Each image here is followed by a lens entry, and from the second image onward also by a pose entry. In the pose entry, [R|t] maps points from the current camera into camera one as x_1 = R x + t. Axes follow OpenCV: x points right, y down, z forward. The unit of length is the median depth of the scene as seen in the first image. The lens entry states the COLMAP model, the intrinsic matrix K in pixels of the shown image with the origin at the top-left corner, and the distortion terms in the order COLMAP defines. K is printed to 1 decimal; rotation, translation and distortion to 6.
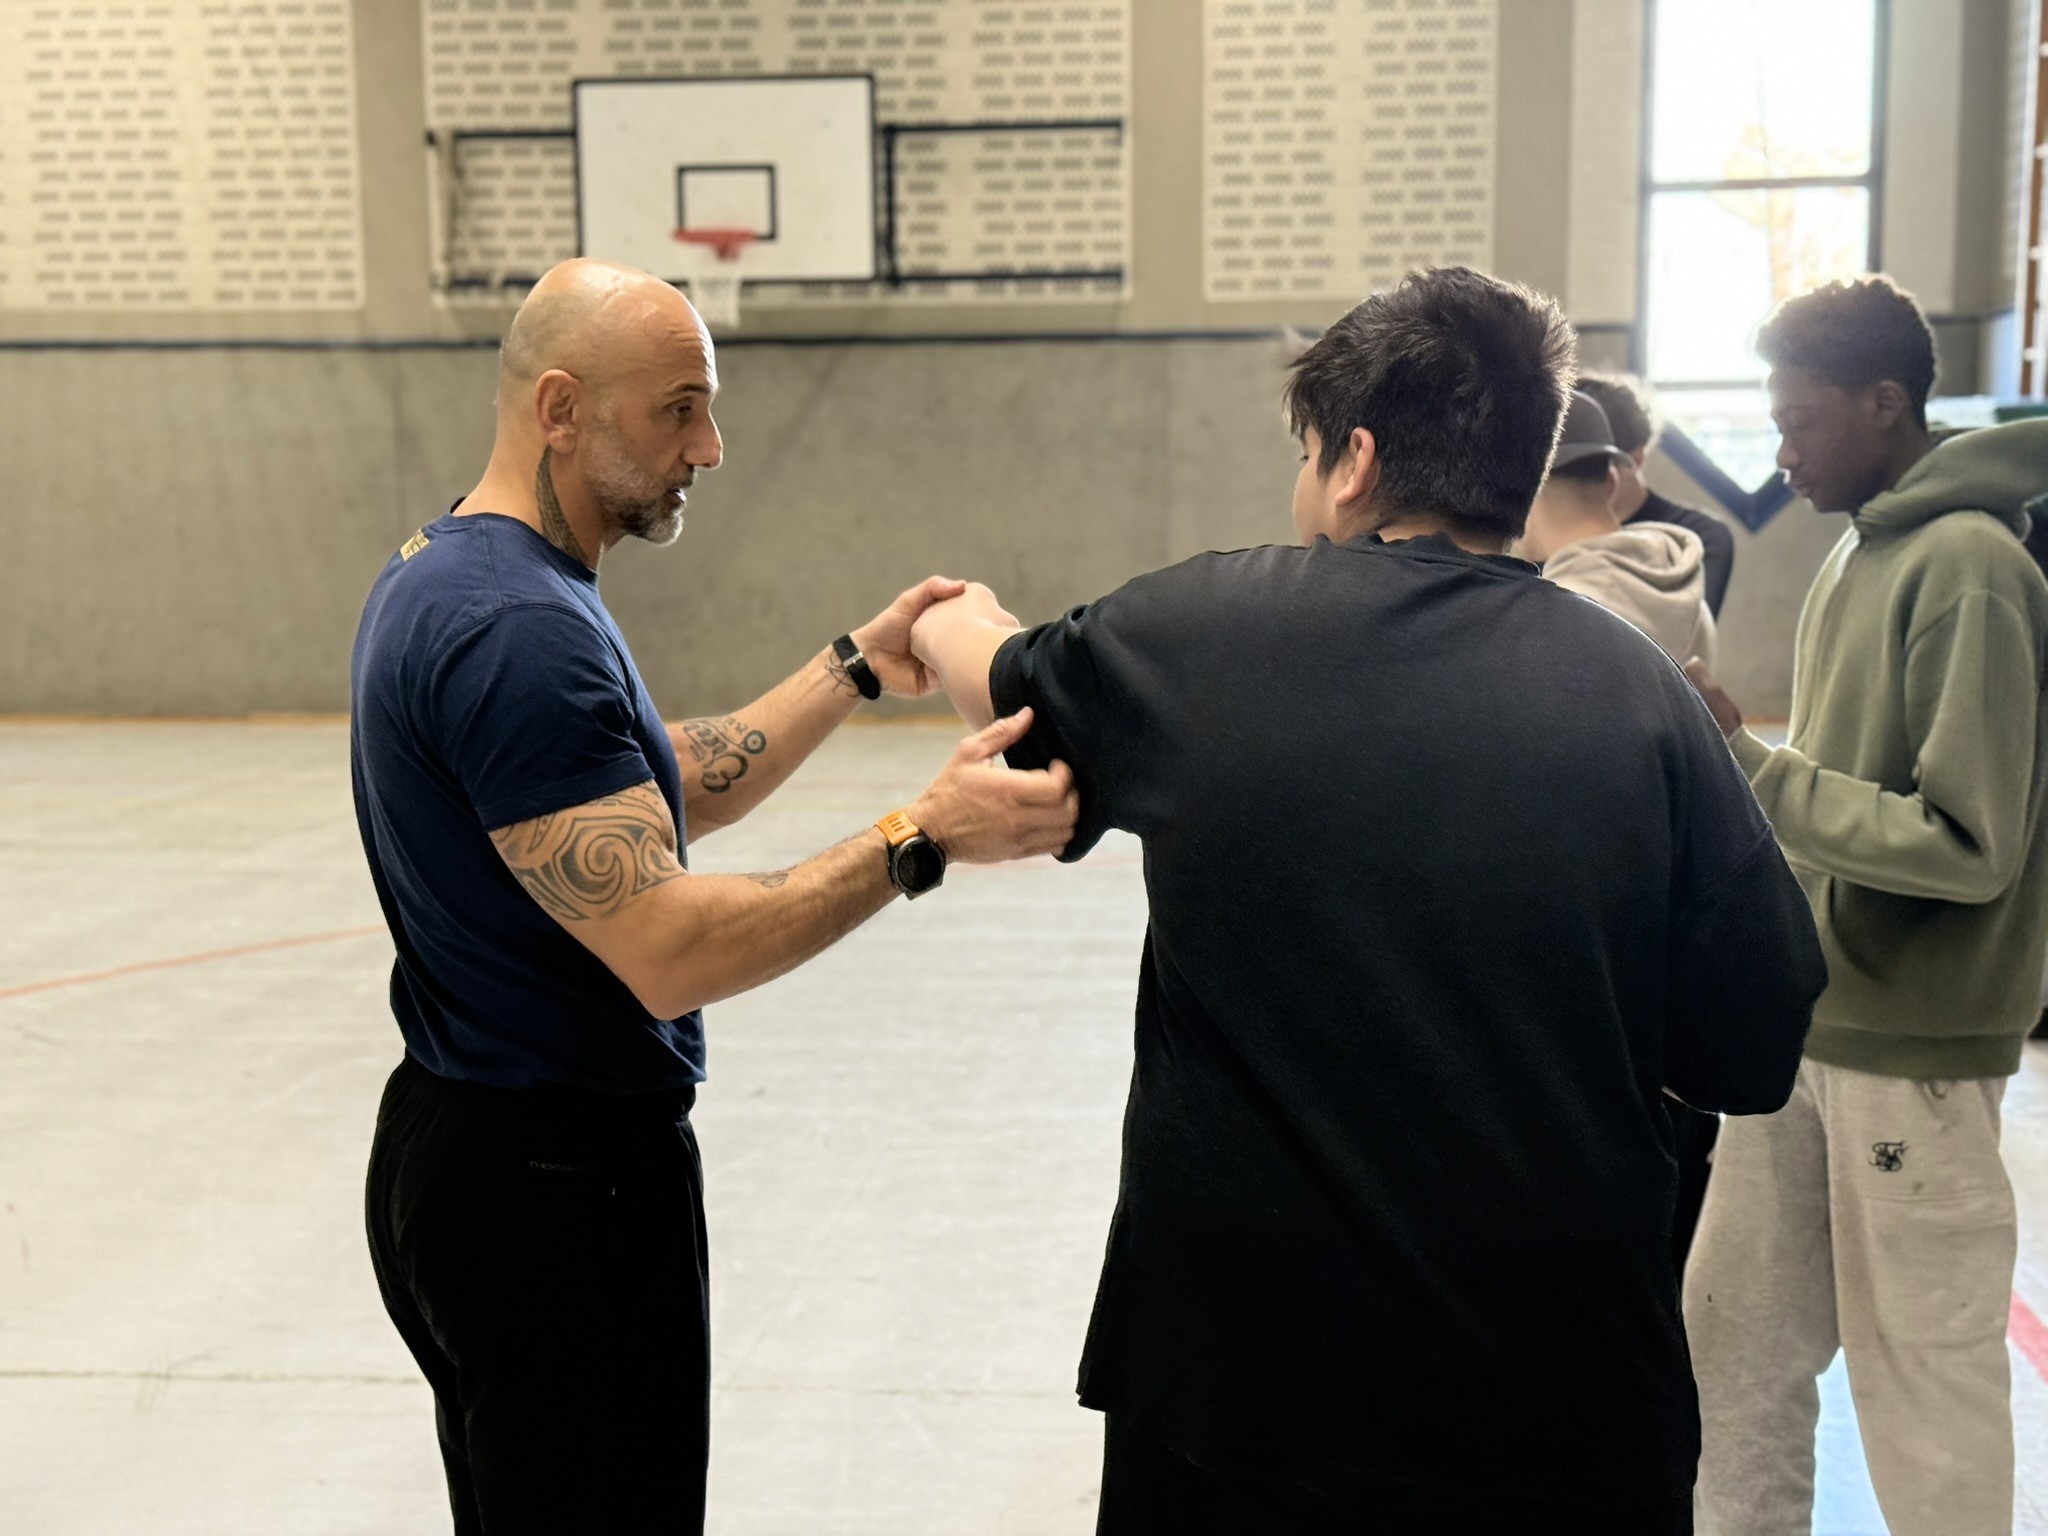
lens RADIAL K [[2950.8, 0, 1025.3], [0, 2950.8, 808.1], [0, 0, 1]] dist [0.240378, -0.502167]
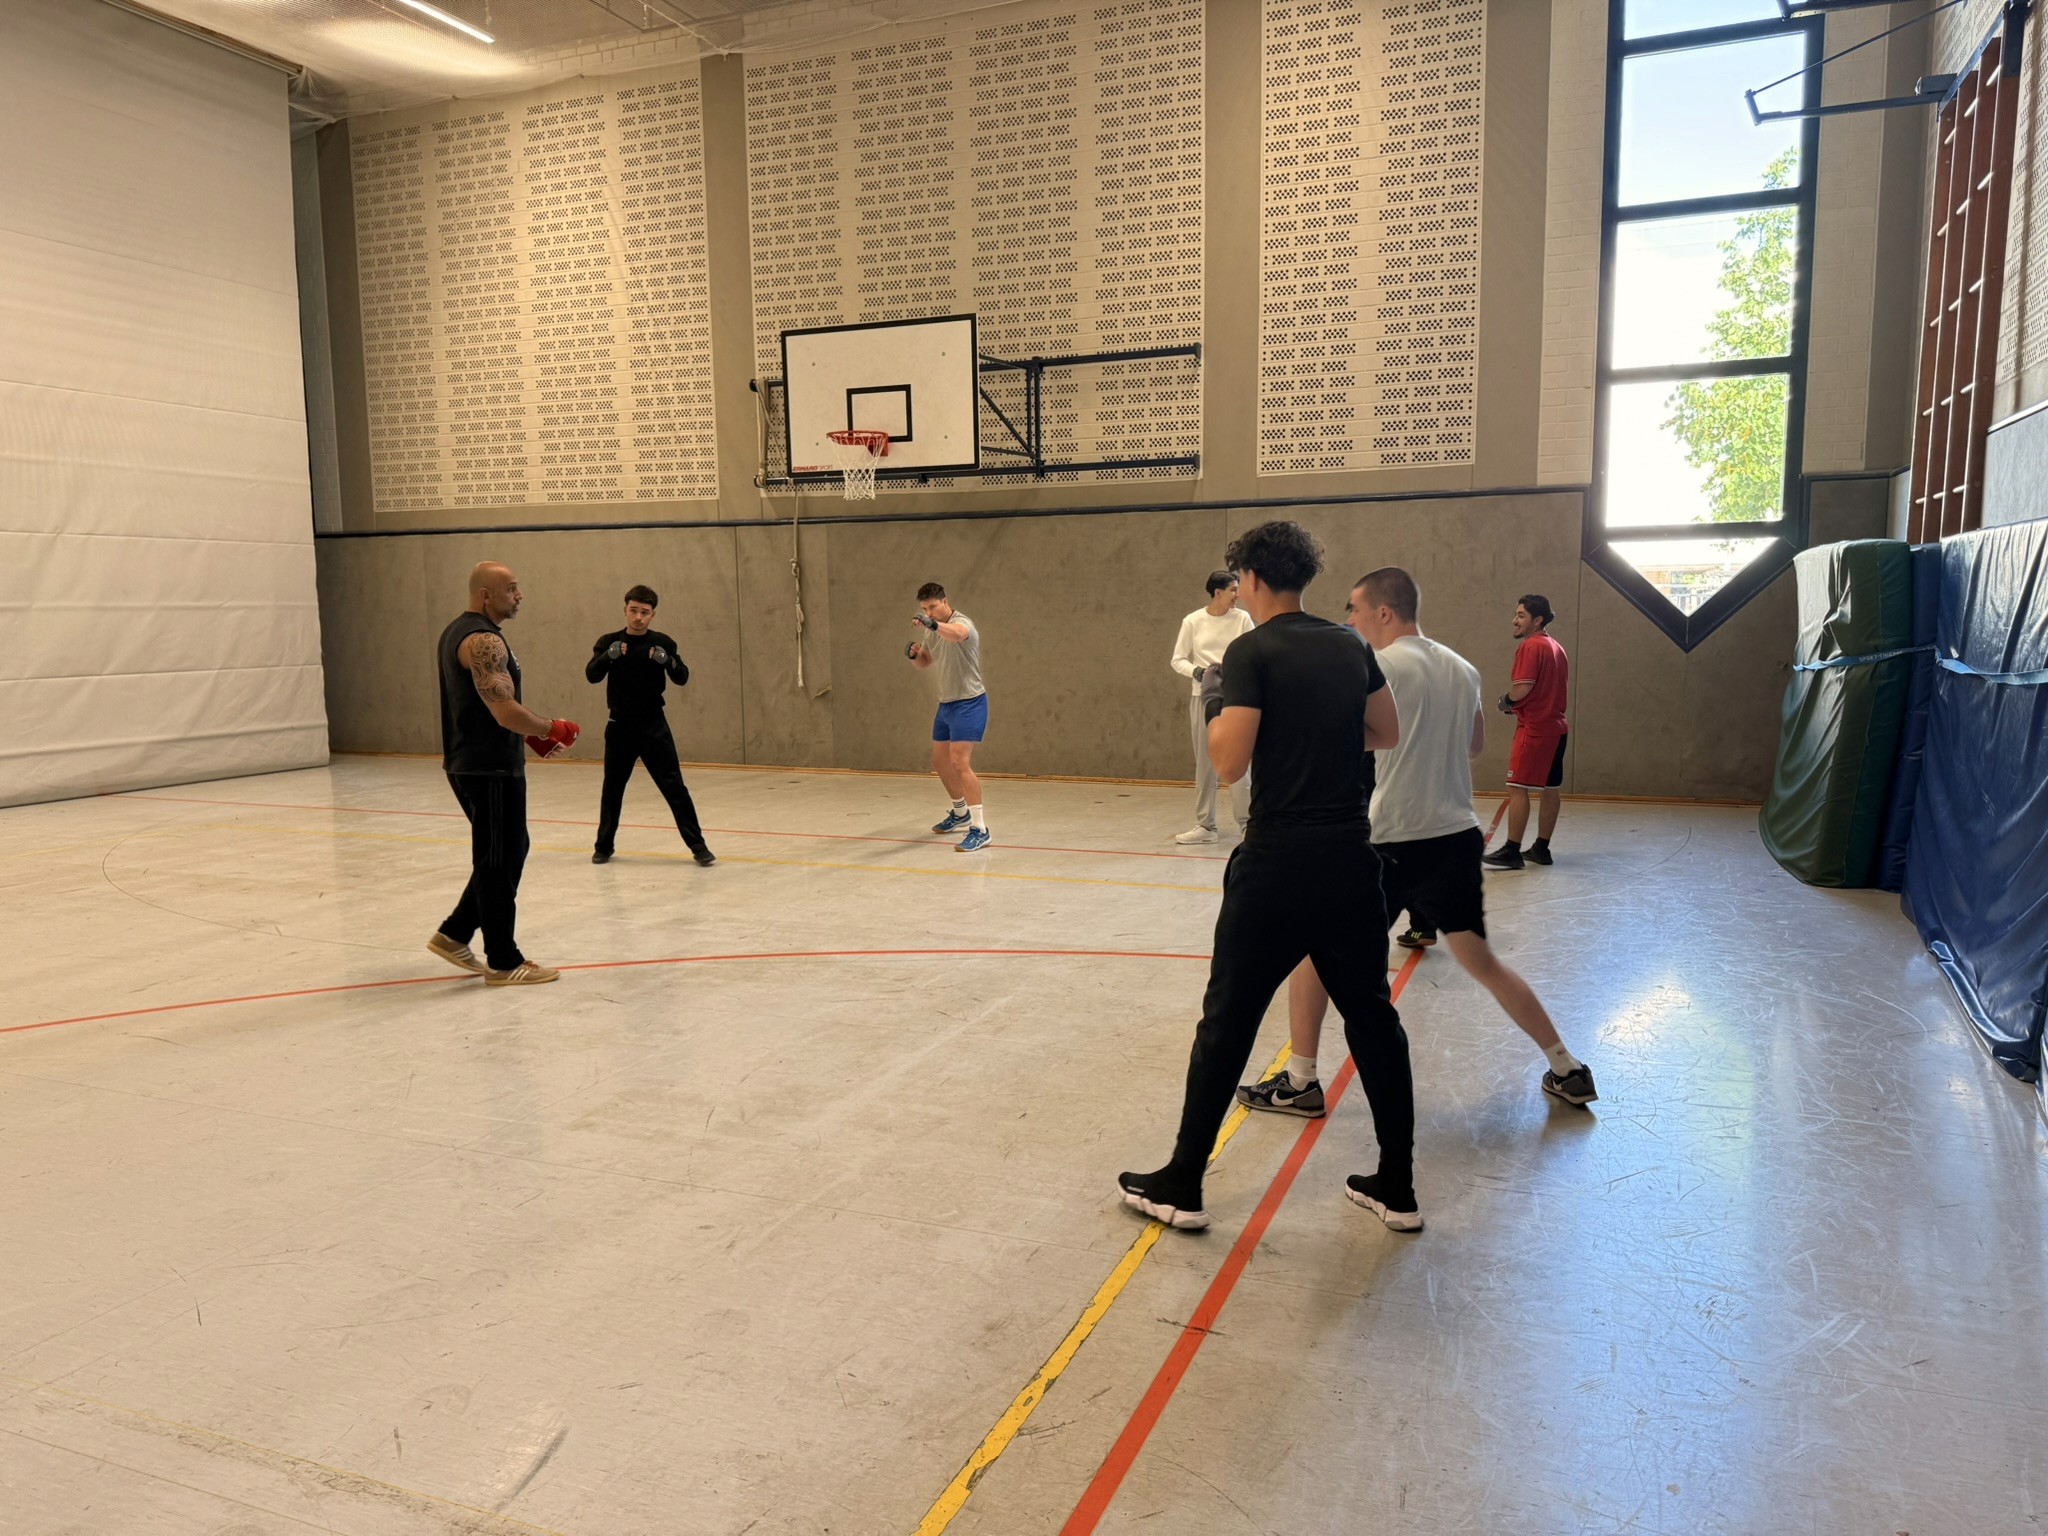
lens RADIAL K [[1471.7, 0, 1035.9], [0, 1471.7, 769.6], [0, 0, 1]] dist [0.233108, -0.487546]
pose [[0.959922, 0.028570, -0.278806, 0.156985], [-0.028663, 0.999582, 0.003743, -0.037167], [0.278796, 0.004398, 0.960340, 0.319757]]
